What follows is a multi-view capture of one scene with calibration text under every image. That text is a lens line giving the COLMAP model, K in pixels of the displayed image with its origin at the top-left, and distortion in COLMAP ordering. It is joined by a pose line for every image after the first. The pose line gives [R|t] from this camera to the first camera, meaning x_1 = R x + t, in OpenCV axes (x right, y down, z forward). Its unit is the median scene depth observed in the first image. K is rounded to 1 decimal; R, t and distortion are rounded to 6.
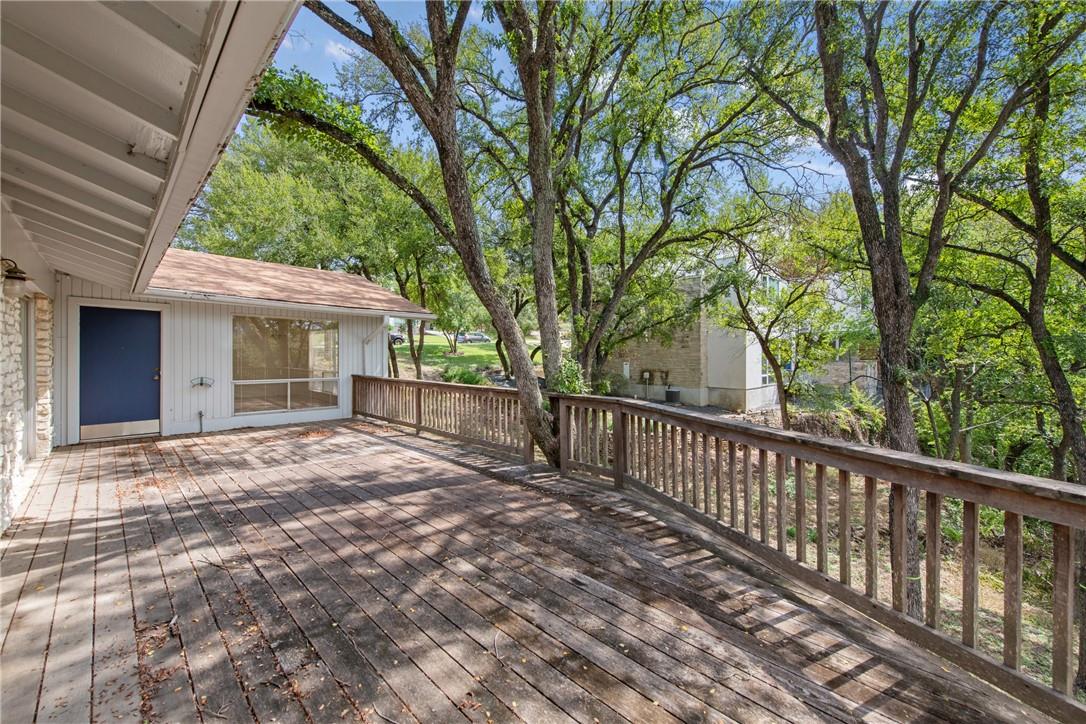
lens RADIAL K [[429.2, 0, 544.2], [0, 429.2, 356.0], [0, 0, 1]] dist [0.006895, -0.000740]
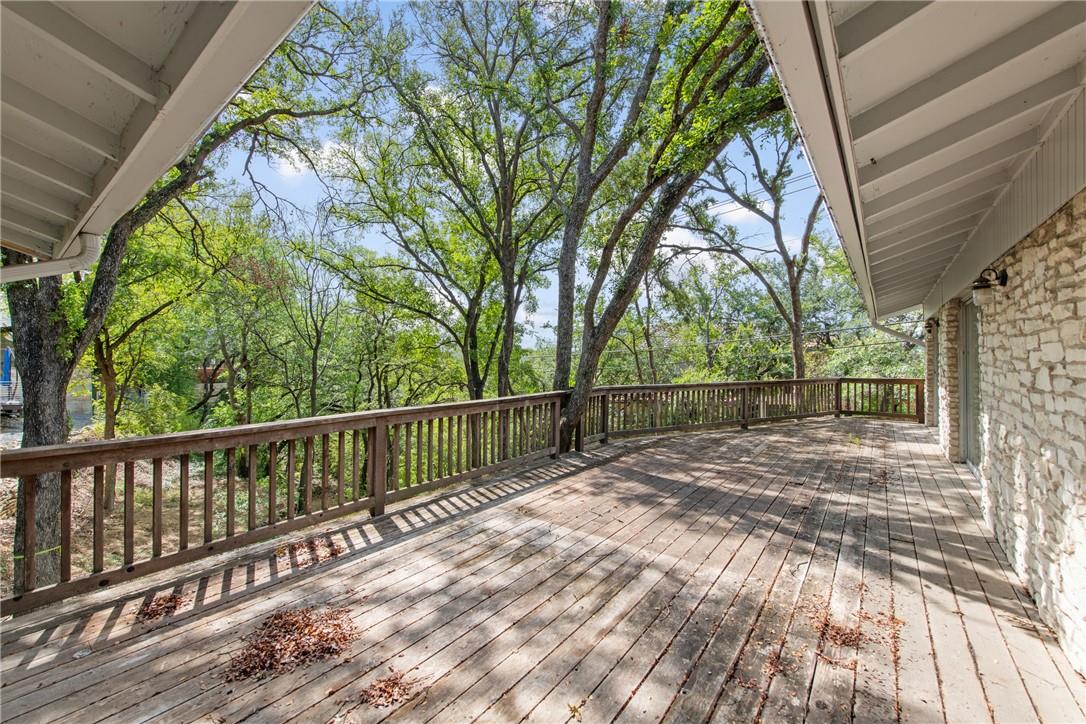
lens RADIAL K [[439.5, 0, 531.6], [0, 439.5, 357.3], [0, 0, 1]] dist [0.009300, 0.000653]
pose [[-0.111451, -0.002427, 0.993767, -0.646841], [0.003873, 0.999988, 0.002876, -0.009132], [-0.993762, 0.004169, -0.111440, 0.659542]]
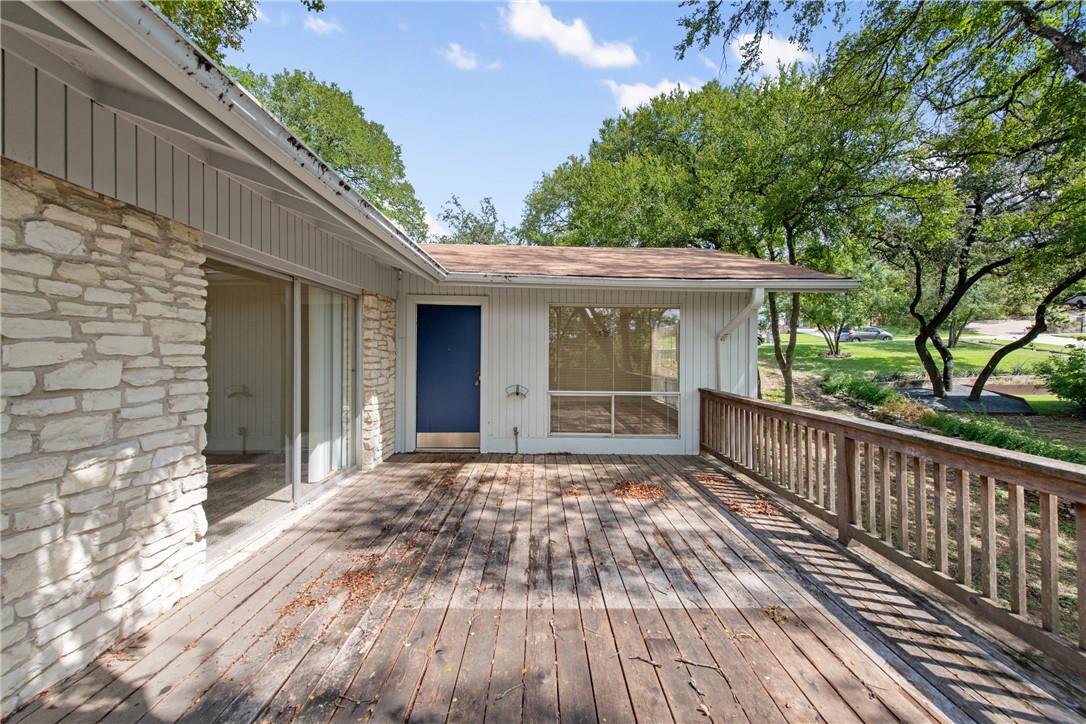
lens RADIAL K [[429.2, 0, 545.0], [0, 429.2, 356.5], [0, 0, 1]] dist [0.006895, -0.000740]
pose [[0.713033, 0.003970, -0.701119, -0.153514], [-0.006025, 0.999982, -0.000466, -0.002829], [0.701104, 0.004557, 0.713044, 0.360337]]
